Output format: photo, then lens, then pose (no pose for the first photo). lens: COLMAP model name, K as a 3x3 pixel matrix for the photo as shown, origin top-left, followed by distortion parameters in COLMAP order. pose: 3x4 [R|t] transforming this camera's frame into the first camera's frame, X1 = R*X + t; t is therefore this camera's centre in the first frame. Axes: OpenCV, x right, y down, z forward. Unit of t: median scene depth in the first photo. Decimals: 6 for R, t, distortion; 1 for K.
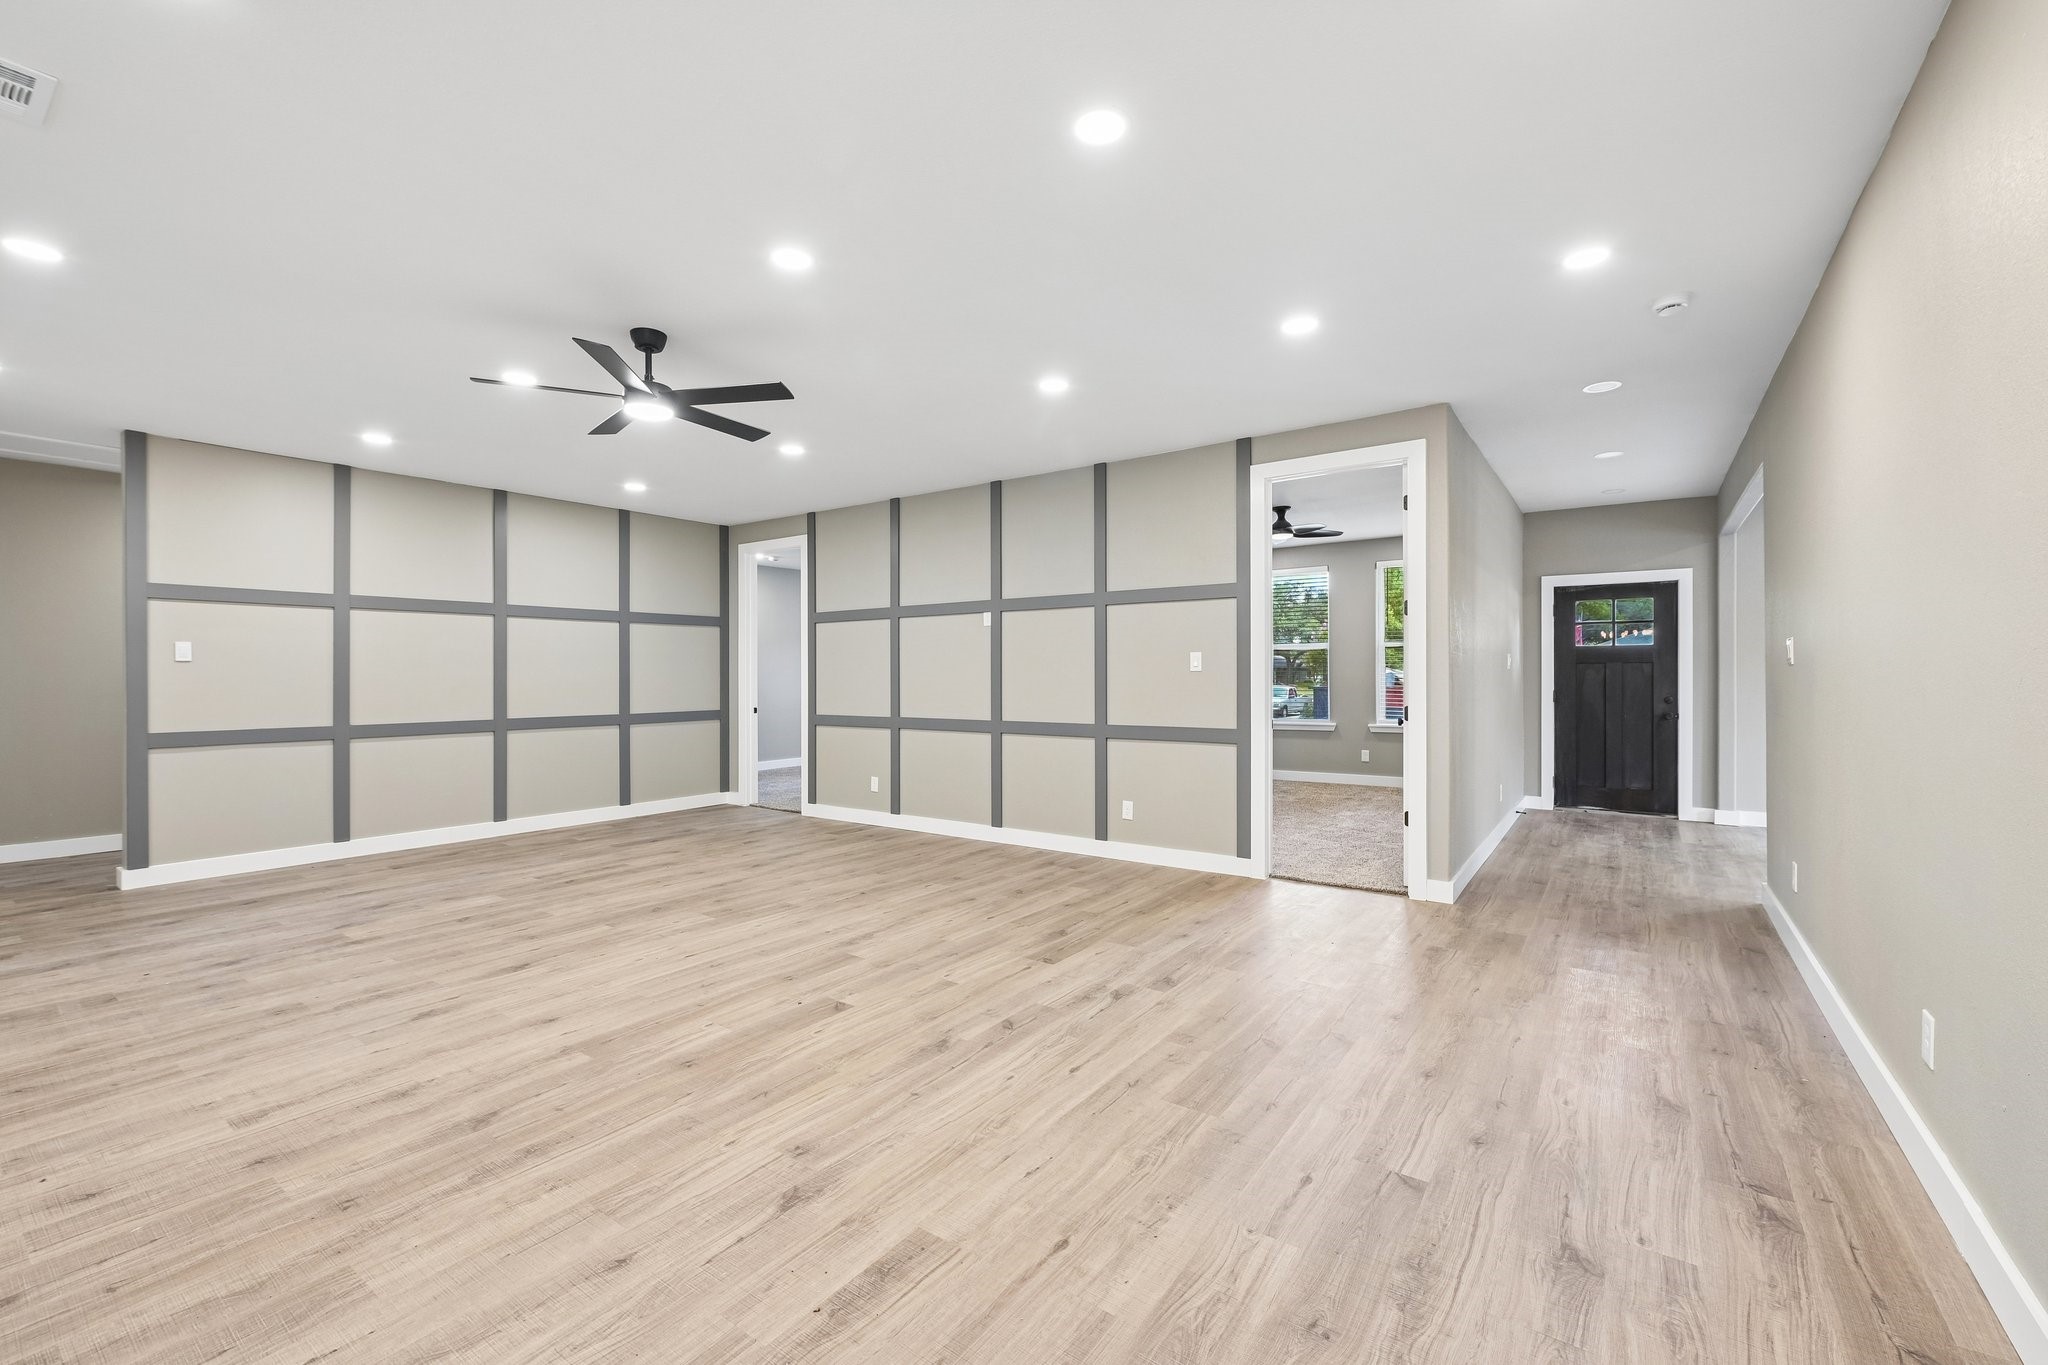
lens RADIAL K [[871.8, 0, 1018.9], [0, 871.8, 673.4], [0, 0, 1]] dist [0.001079, 0.000502]
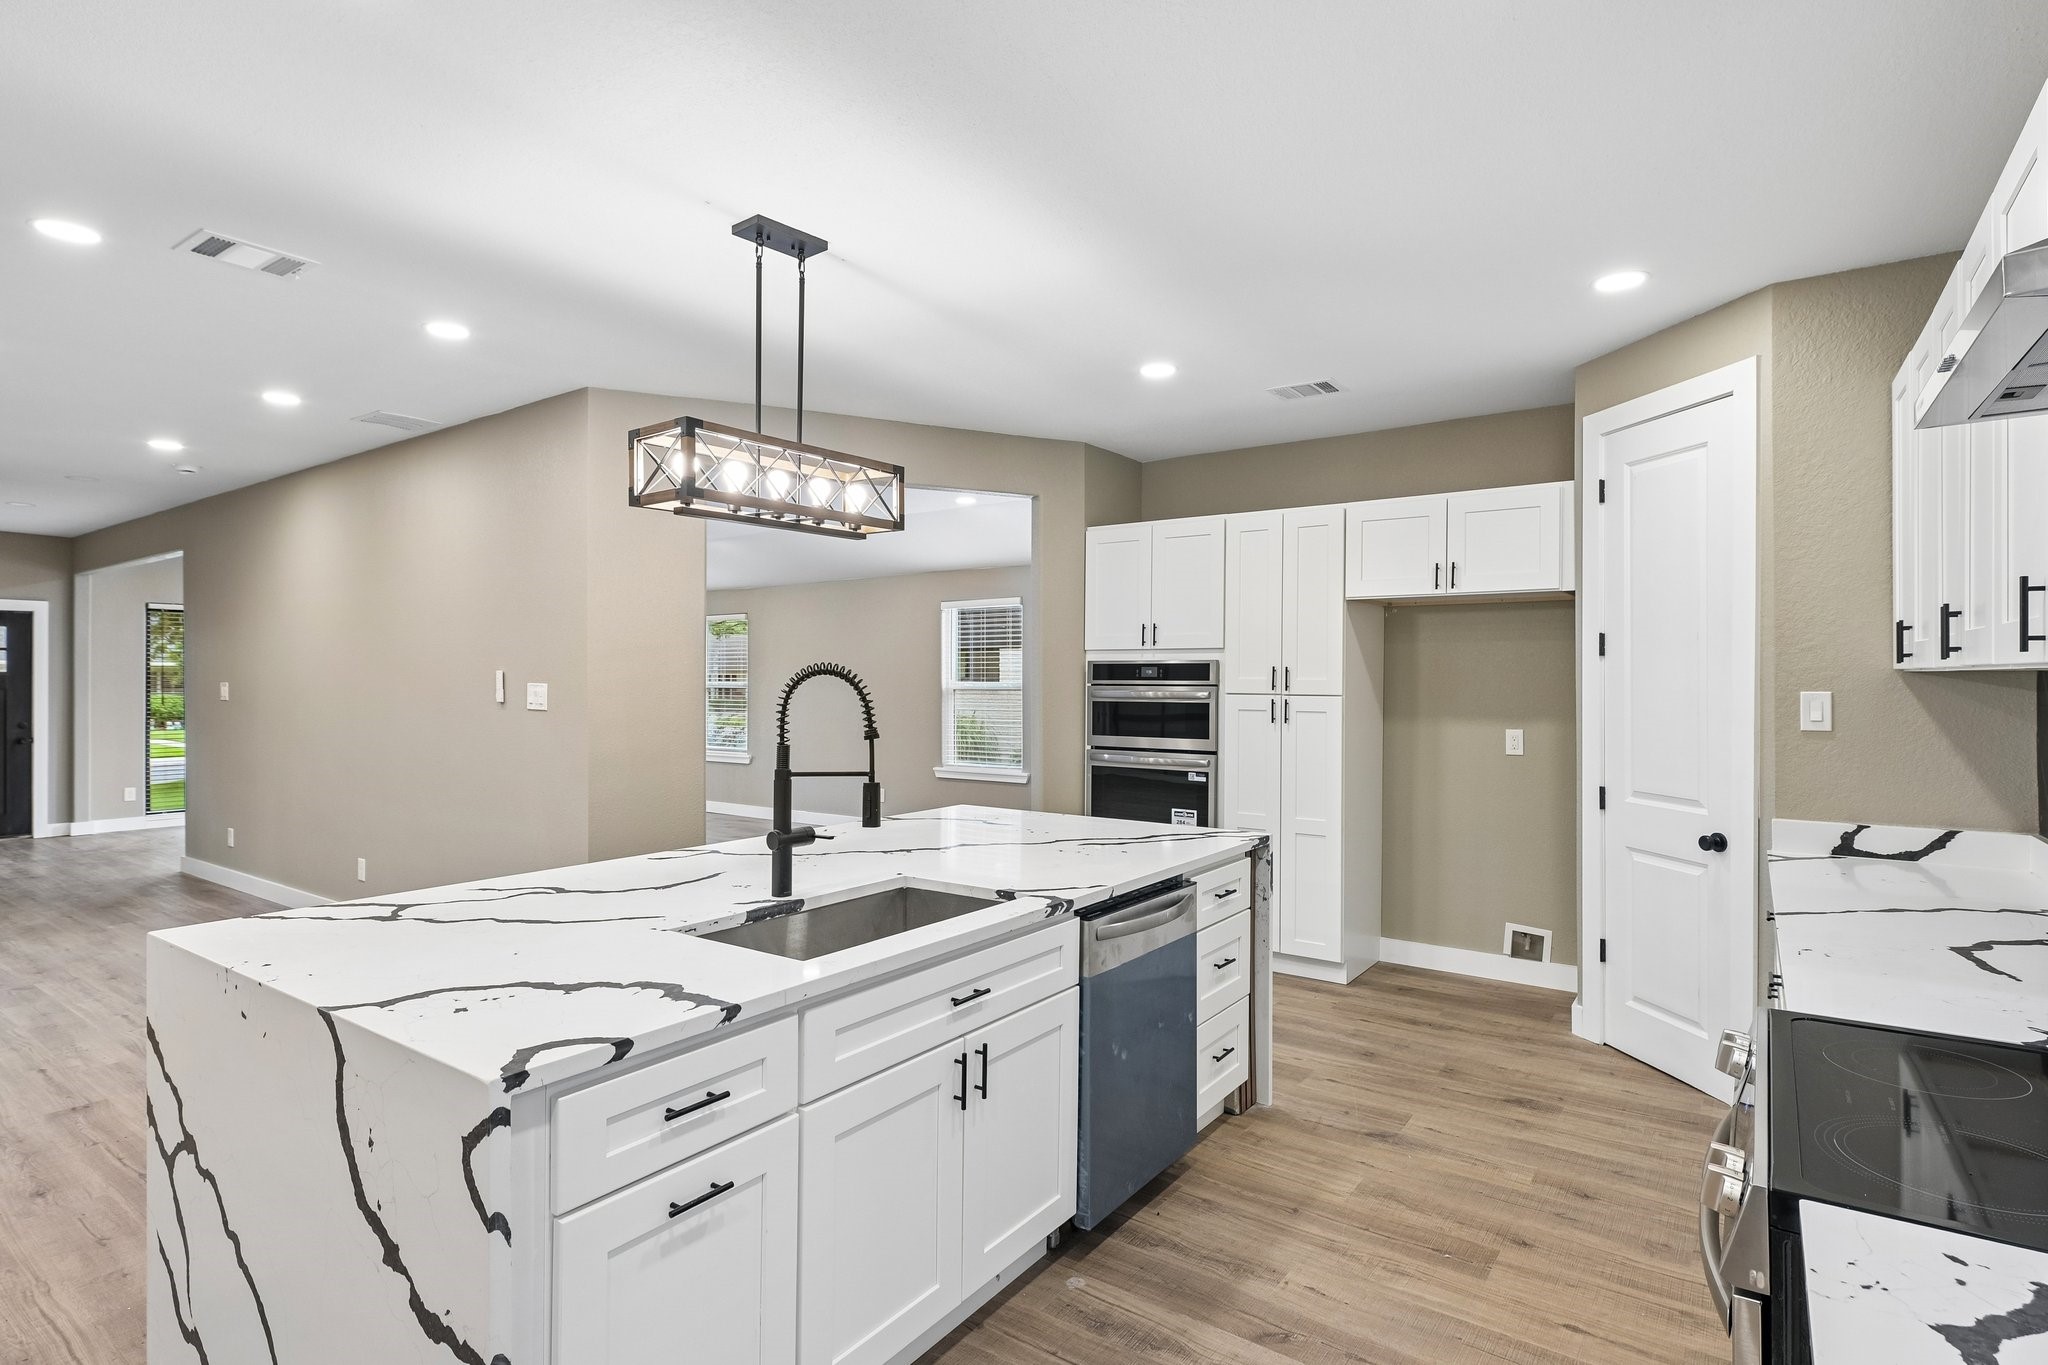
lens RADIAL K [[1020.8, 0, 1037.3], [0, 1020.8, 685.5], [0, 0, 1]] dist [-0.019275, 0.001578]
pose [[-0.011893, -0.002469, 0.999926, -0.668210], [-0.001405, 0.999996, 0.002452, -0.030622], [-0.999928, -0.001376, -0.011897, -0.283670]]
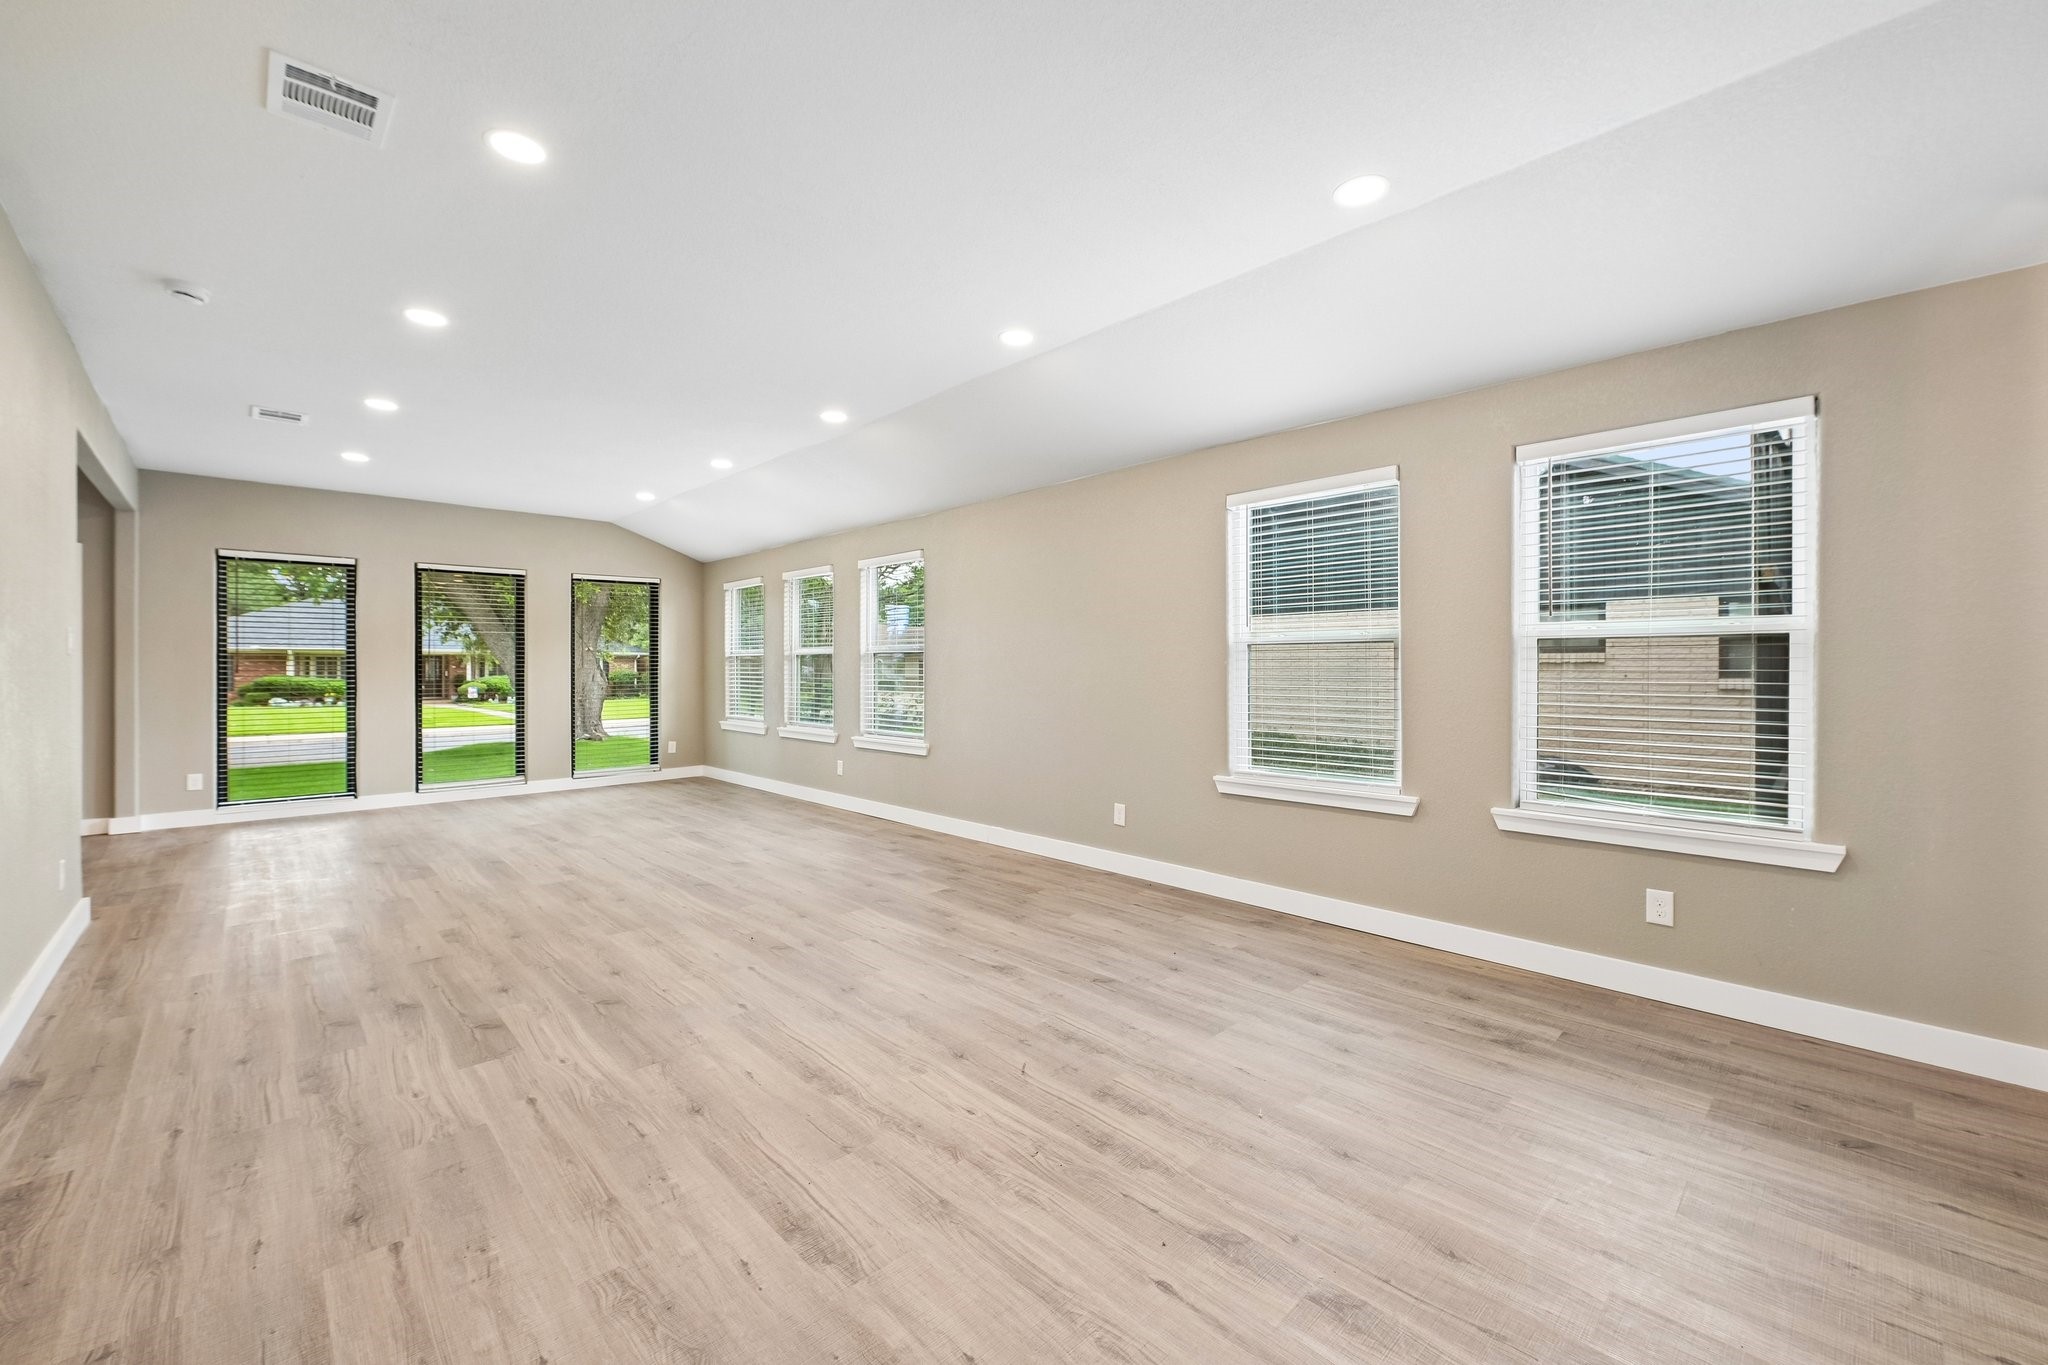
lens RADIAL K [[823.5, 0, 1037.6], [0, 823.5, 664.1], [0, 0, 1]] dist [-0.007449, -0.002171]
pose [[0.168127, 0.005461, 0.985750, 0.194342], [-0.000170, 0.999985, -0.005511, 0.004815], [-0.985765, 0.000759, 0.168125, -0.096863]]
